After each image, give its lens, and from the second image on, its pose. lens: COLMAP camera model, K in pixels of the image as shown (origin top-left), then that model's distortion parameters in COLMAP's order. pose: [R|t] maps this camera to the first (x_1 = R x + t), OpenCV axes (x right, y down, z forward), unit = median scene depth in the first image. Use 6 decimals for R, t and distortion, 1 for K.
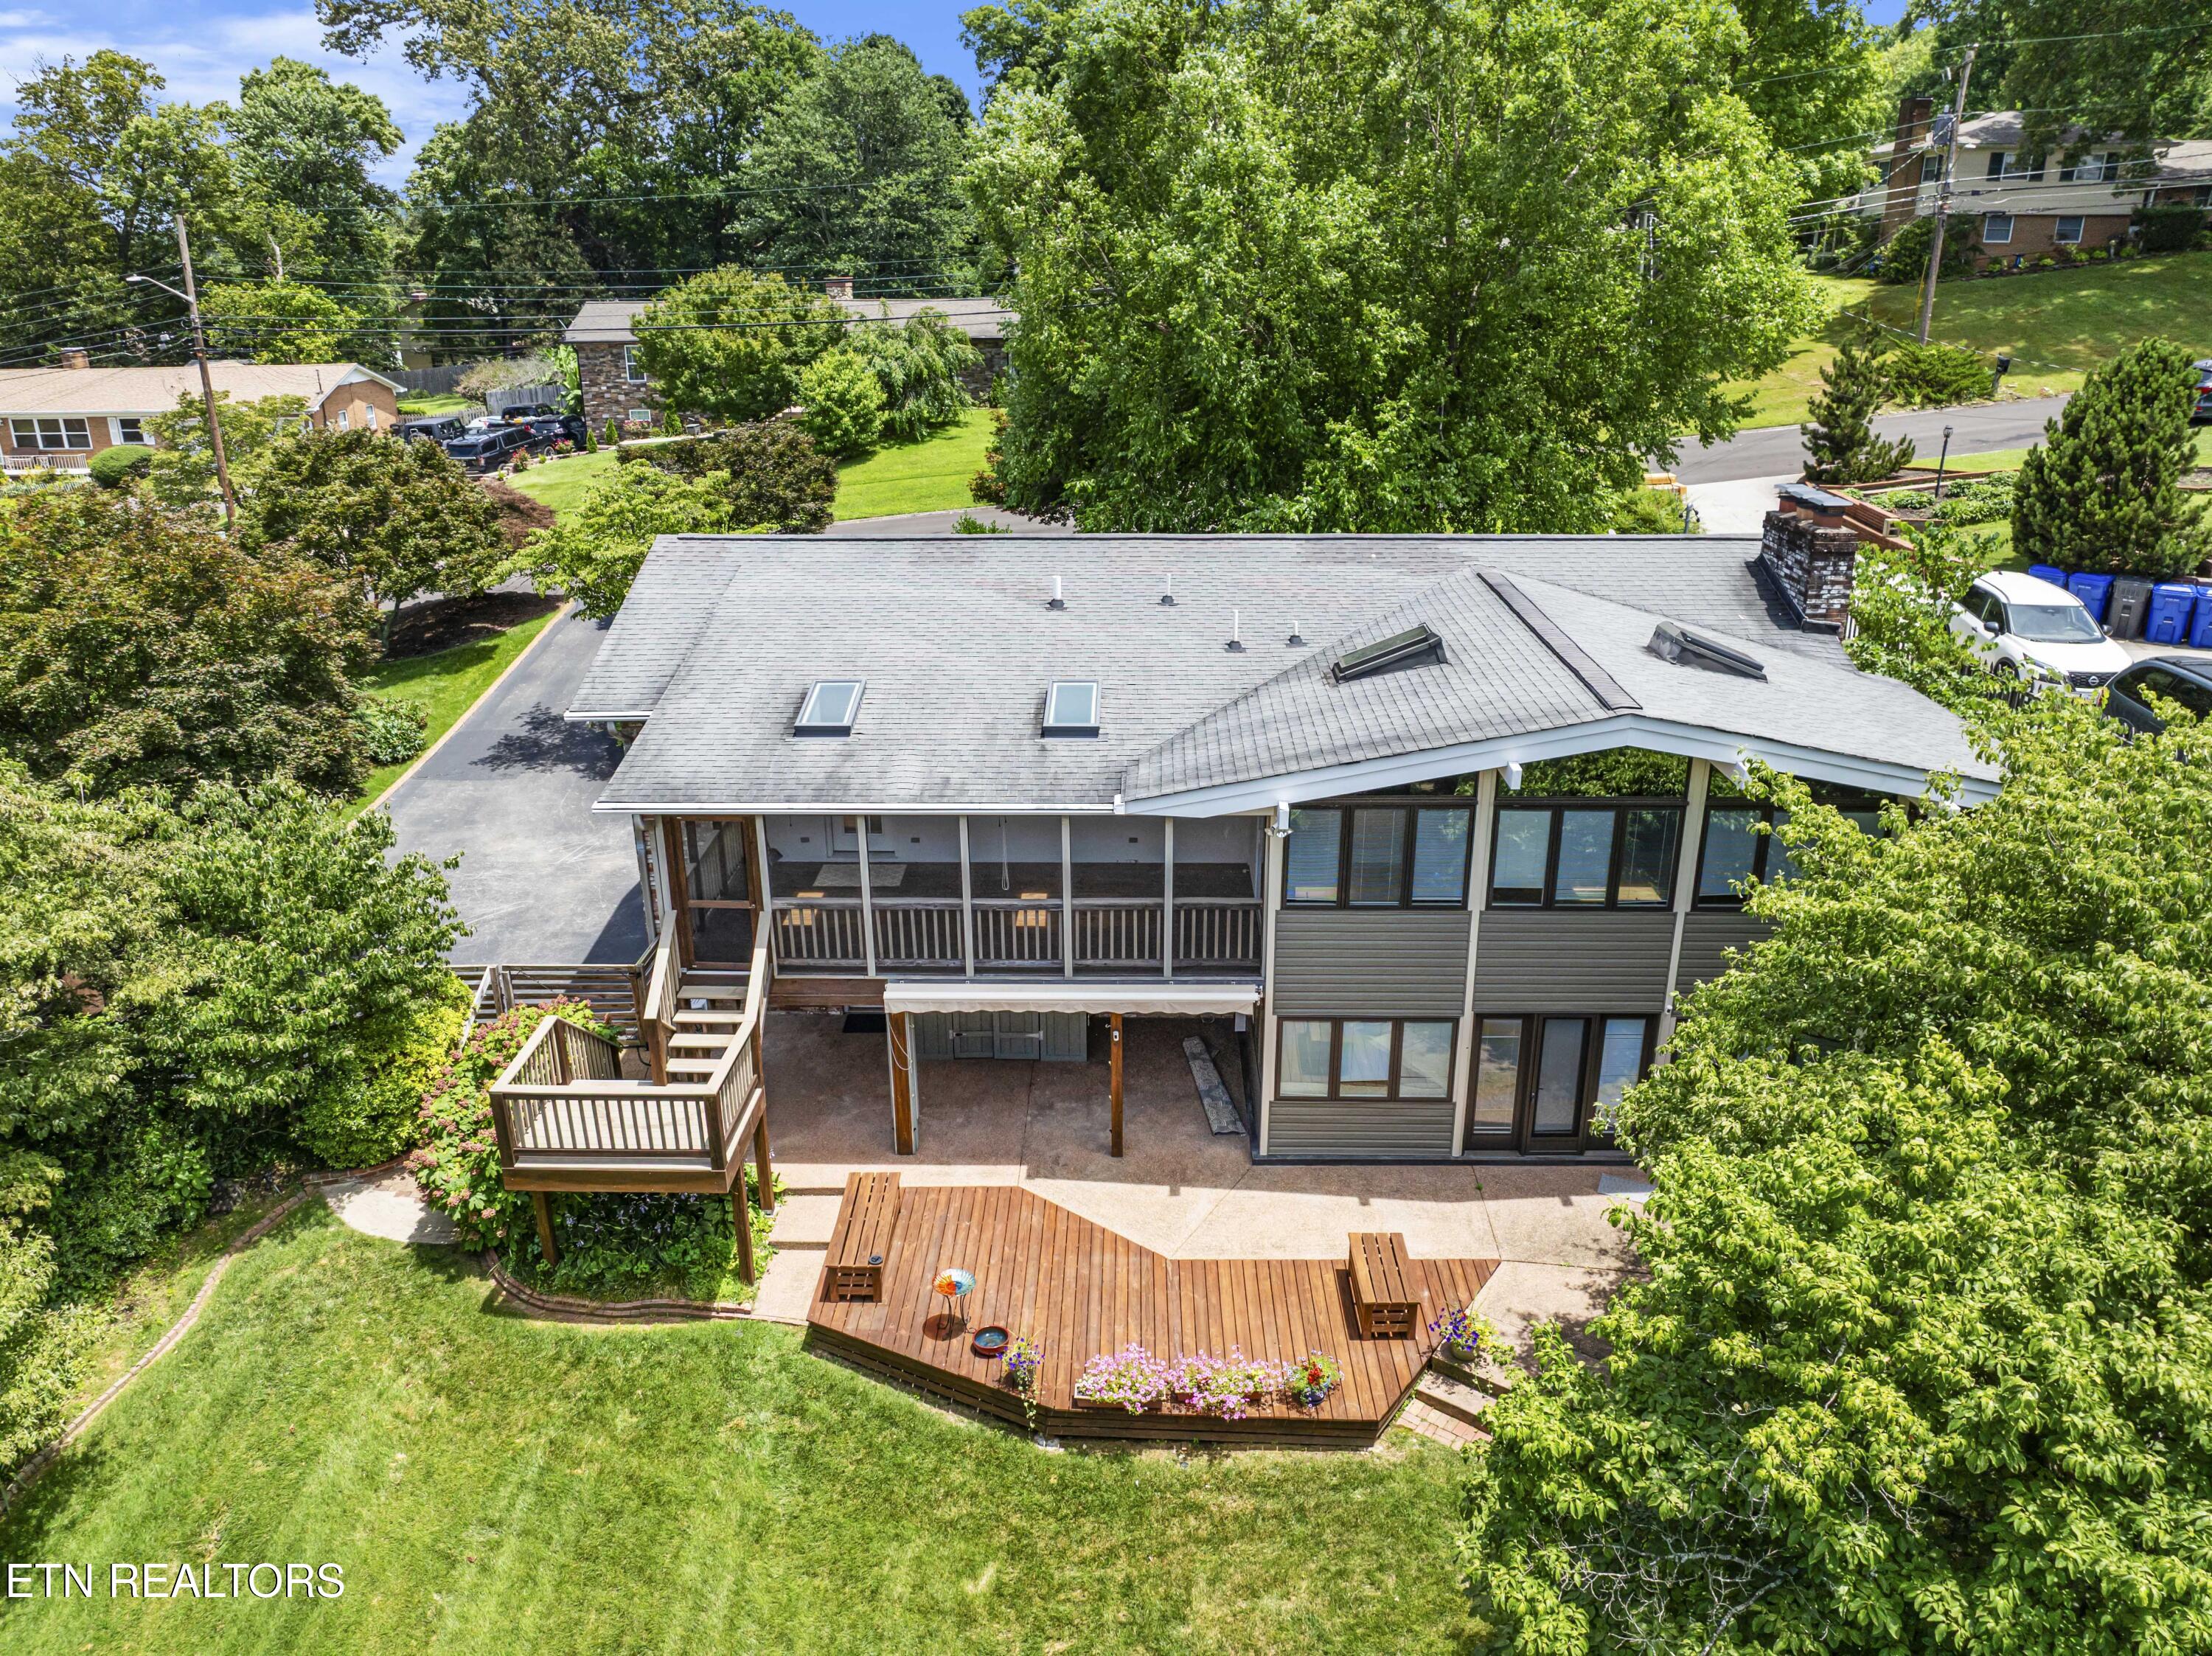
lens RADIAL K [[1543.8, 0, 1100.9], [0, 1543.8, 913.2], [0, 0, 1]] dist [-0.061369, -0.005558]
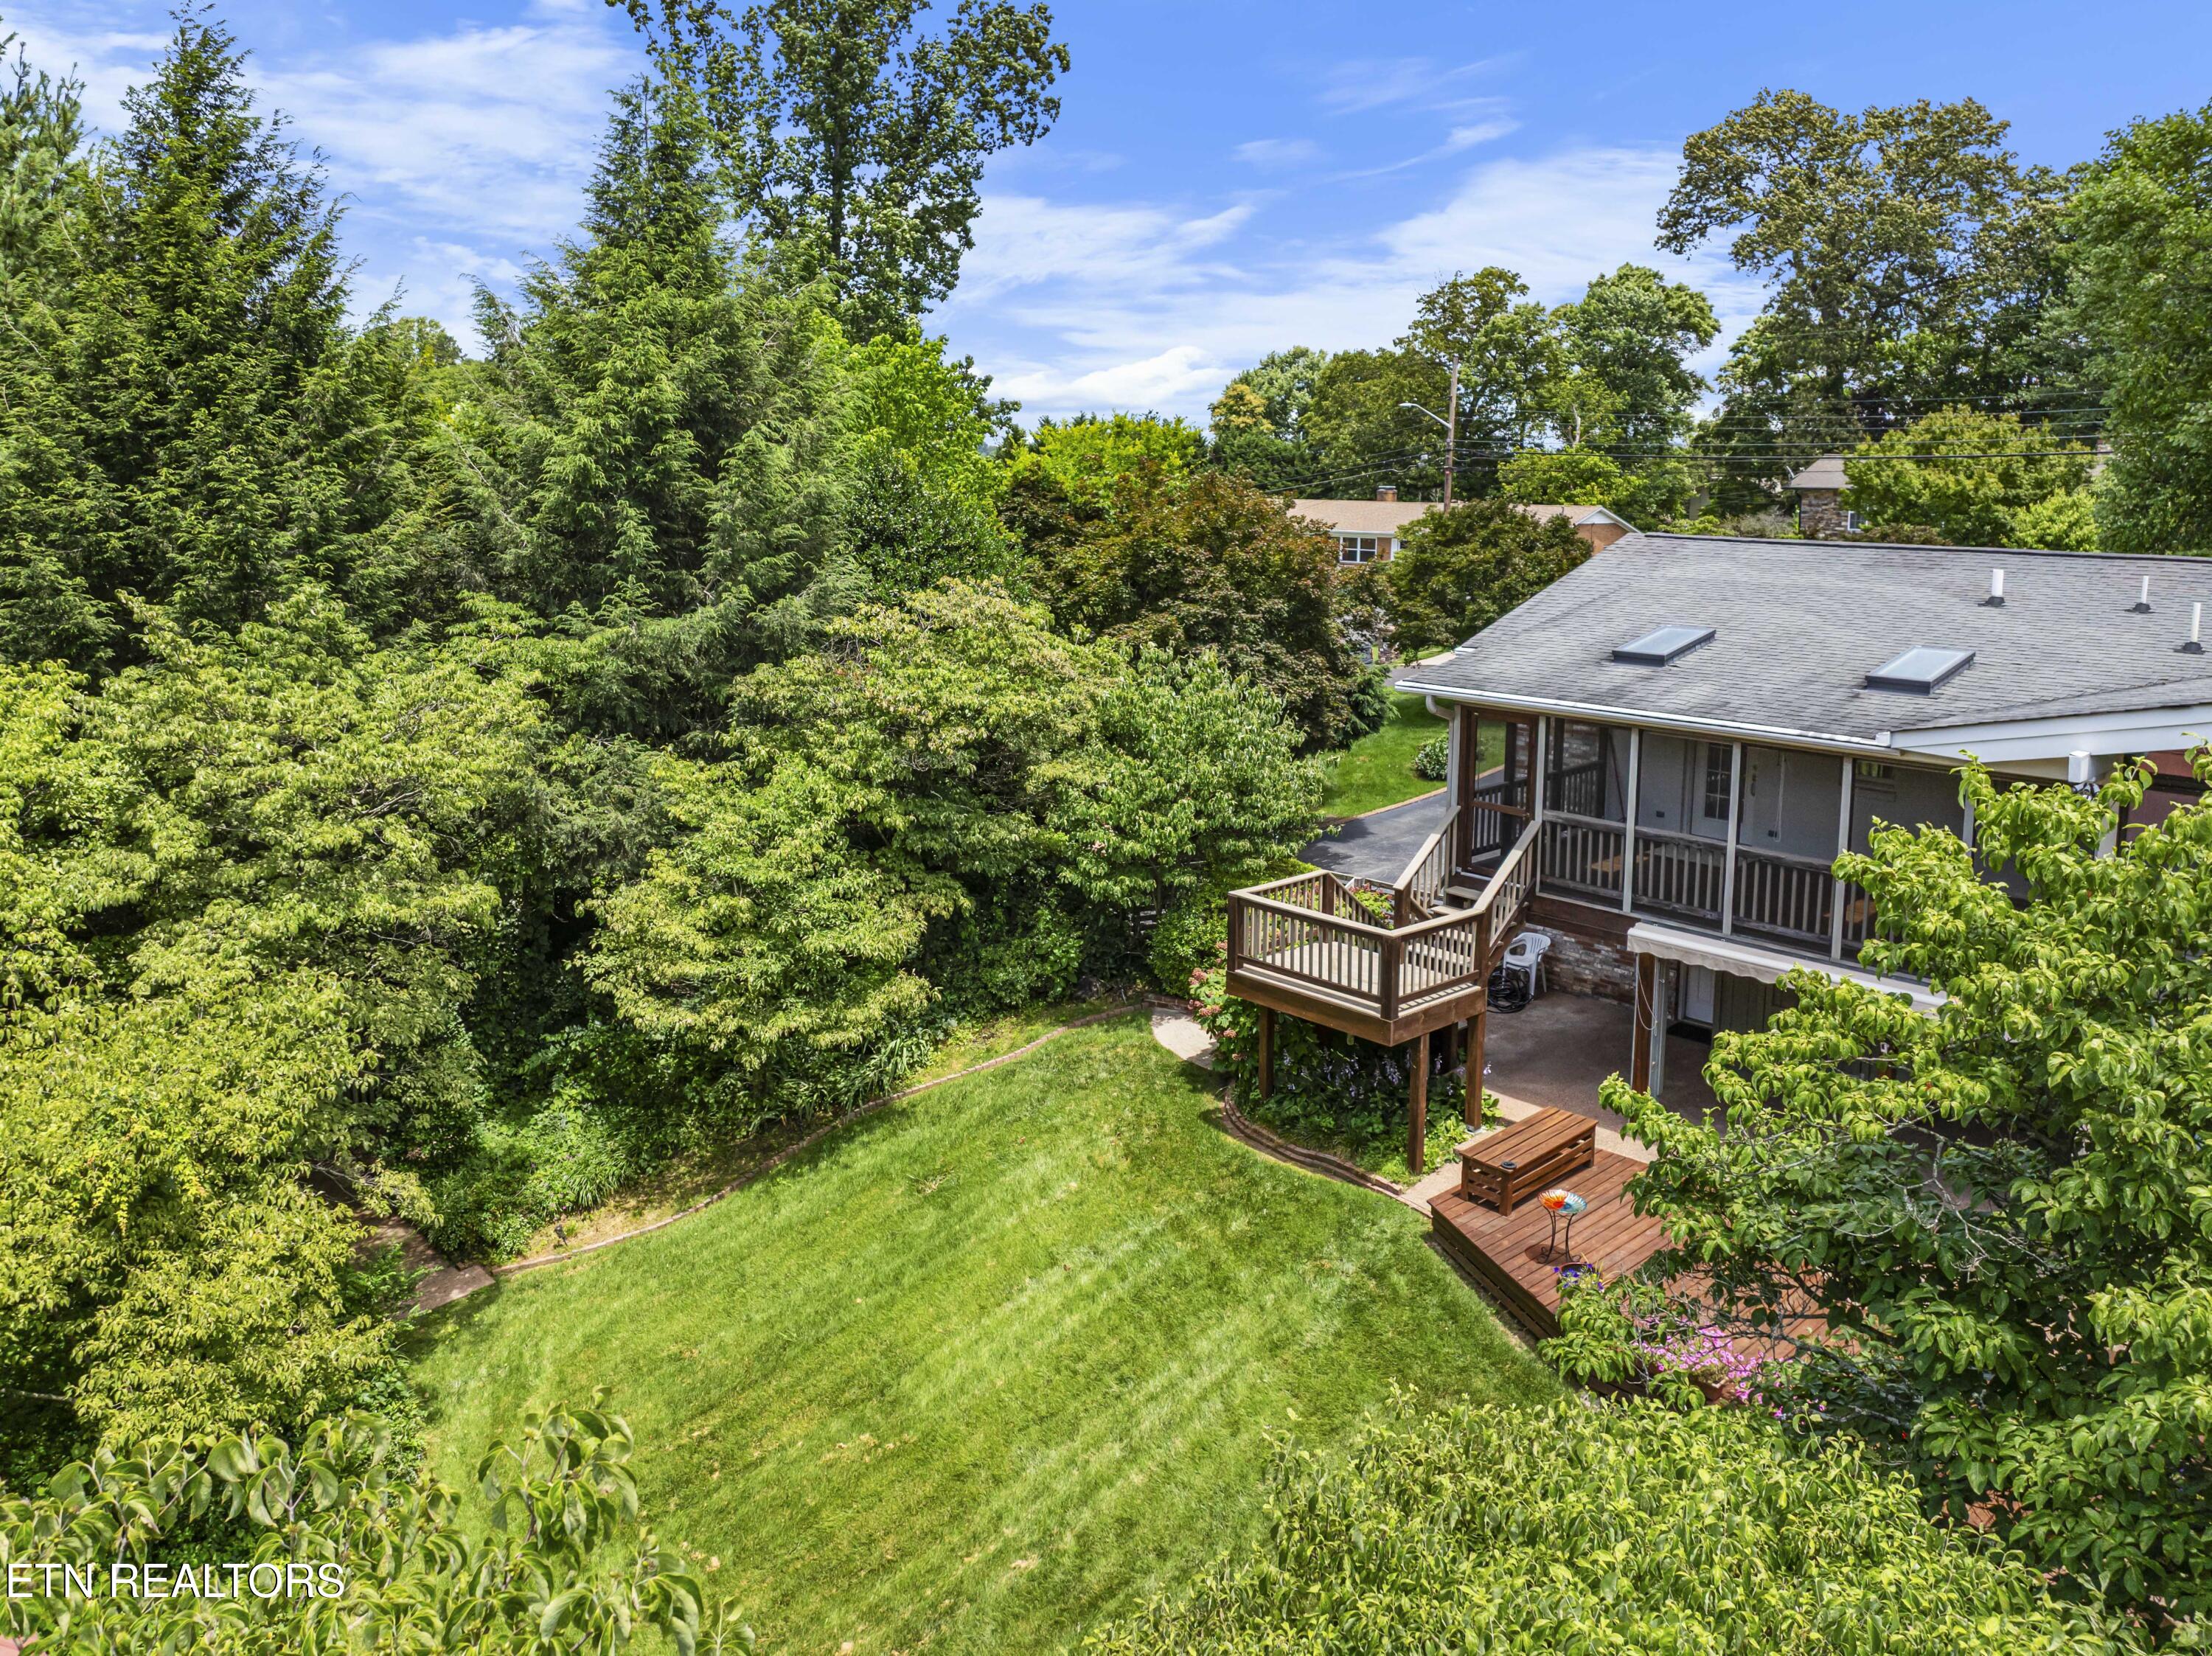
lens RADIAL K [[1568.8, 0, 1110.7], [0, 1568.8, 818.8], [0, 0, 1]] dist [-0.048116, -0.005255]
pose [[0.683975, 0.146064, -0.714733, 0.315169], [-0.293559, 0.952031, -0.086368, 0.162838], [0.667833, 0.268889, 0.694044, 0.100727]]
